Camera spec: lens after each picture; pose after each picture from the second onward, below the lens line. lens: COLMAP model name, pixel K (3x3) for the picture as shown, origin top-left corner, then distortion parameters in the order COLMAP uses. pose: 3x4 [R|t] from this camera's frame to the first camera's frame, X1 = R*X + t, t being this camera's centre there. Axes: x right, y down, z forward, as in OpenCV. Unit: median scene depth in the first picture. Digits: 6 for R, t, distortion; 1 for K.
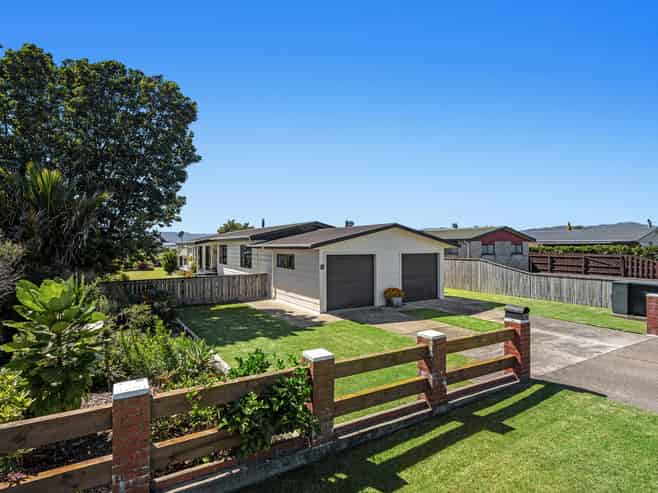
lens RADIAL K [[366.1, 0, 329.0], [0, 366.1, 246.5], [0, 0, 1]] dist [0.000326, 0.001512]
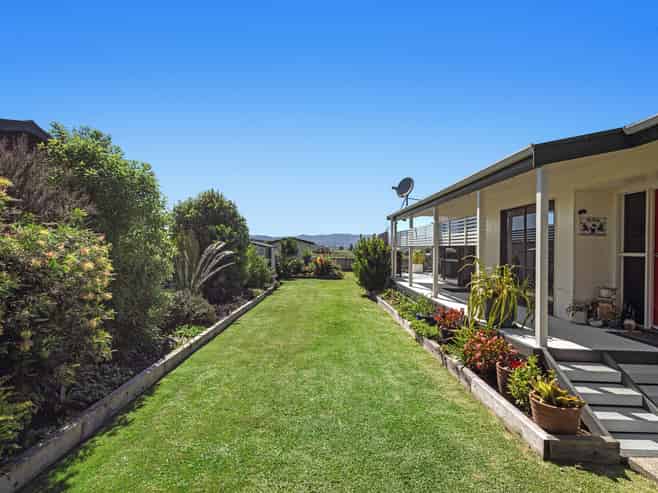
lens RADIAL K [[350.5, 0, 329.0], [0, 350.5, 246.5], [0, 0, 1]] dist [0.000597, -0.000021]
pose [[0.864773, 0.012167, -0.502016, -0.458454], [-0.016805, 0.999848, -0.004716, 0.041961], [0.501882, 0.012514, 0.864845, 1.044364]]
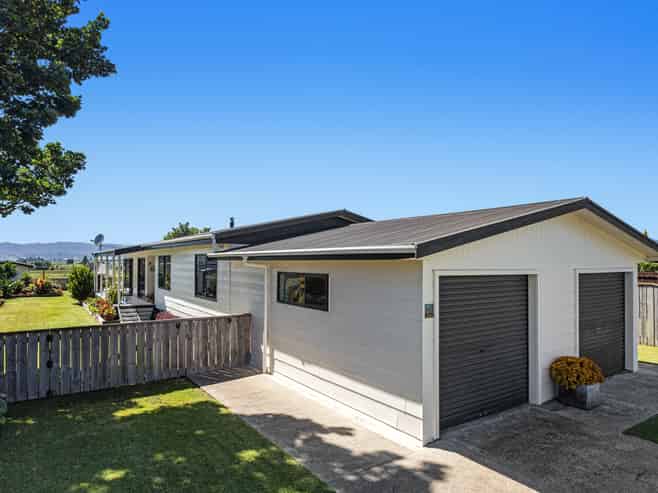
lens RADIAL K [[420.9, 0, 311.6], [0, 420.9, 248.3], [0, 0, 1]] dist [0.002665, 0.001433]
pose [[0.999574, 0.007253, 0.028265, -0.103042], [-0.006281, 0.999391, -0.034337, 0.007673], [-0.028497, 0.034144, 0.999011, 0.436356]]
